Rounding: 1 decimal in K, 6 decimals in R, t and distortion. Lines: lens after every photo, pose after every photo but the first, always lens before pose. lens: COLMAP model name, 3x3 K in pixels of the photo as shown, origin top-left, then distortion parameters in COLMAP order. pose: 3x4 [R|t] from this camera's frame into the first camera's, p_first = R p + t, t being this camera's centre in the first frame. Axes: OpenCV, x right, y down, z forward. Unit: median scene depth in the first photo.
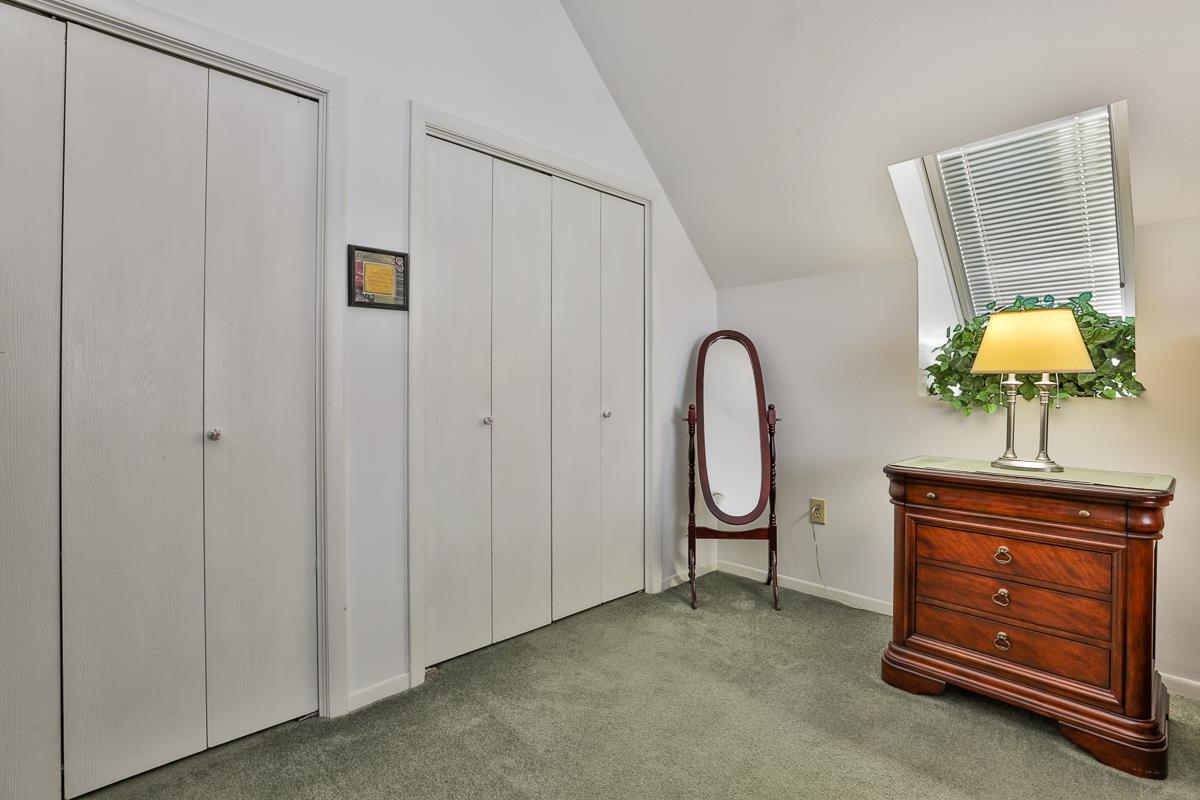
lens RADIAL K [[540.7, 0, 628.2], [0, 540.7, 388.0], [0, 0, 1]] dist [-0.042299, 0.008972]
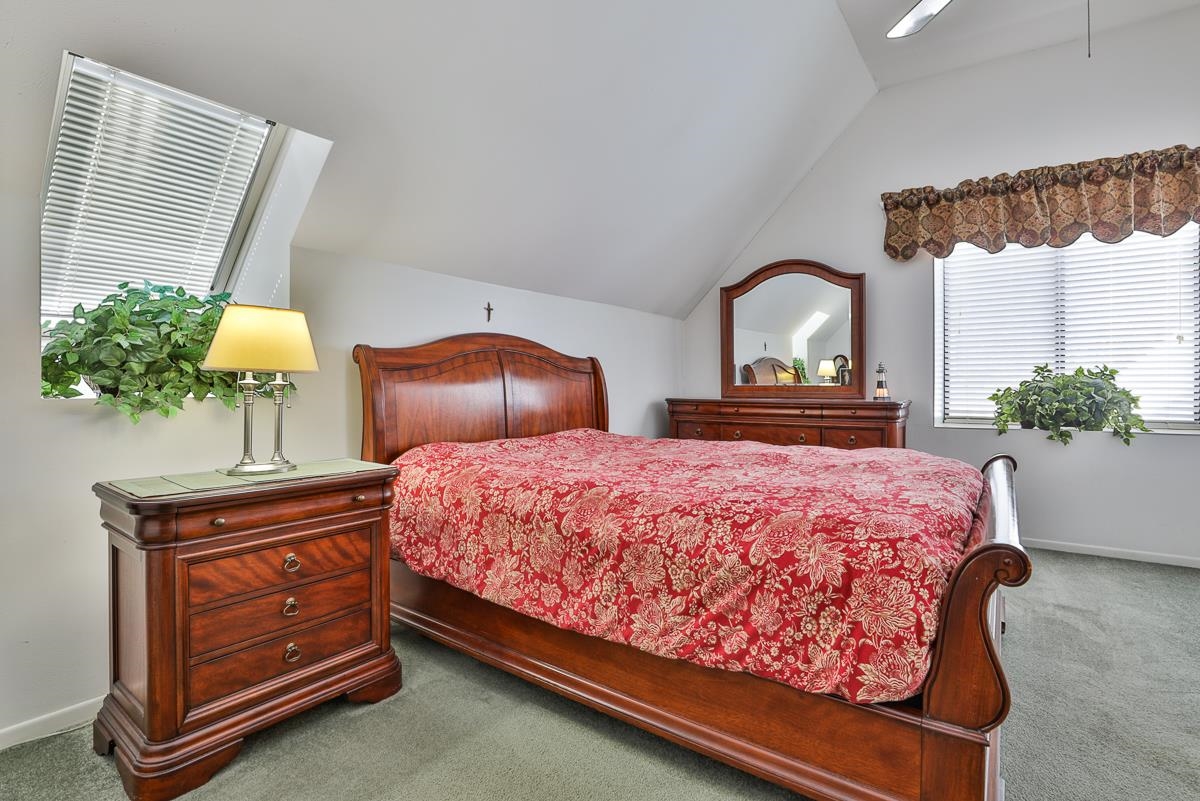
lens RADIAL K [[559.7, 0, 600.5], [0, 559.7, 394.3], [0, 0, 1]] dist [-0.042081, 0.011511]
pose [[-0.157017, -0.009395, 0.987551, -0.323542], [0.000234, 0.999954, 0.009550, 0.002674], [-0.987596, 0.001730, -0.157007, 0.546143]]
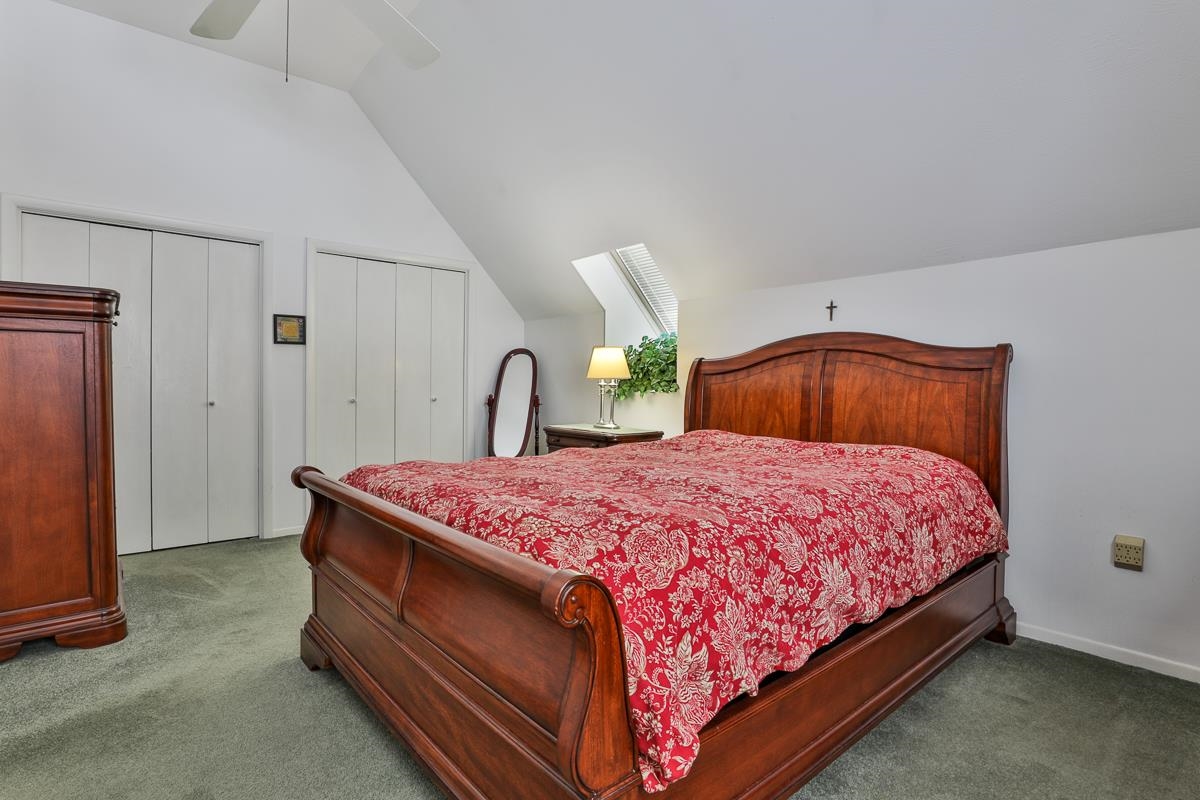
lens RADIAL K [[559.7, 0, 600.5], [0, 559.7, 393.8], [0, 0, 1]] dist [-0.042081, 0.011511]
pose [[0.998838, 0.011879, -0.046715, 0.812953], [-0.011091, 0.999793, 0.017079, -0.007673], [0.046908, -0.016542, 0.998762, -1.046164]]
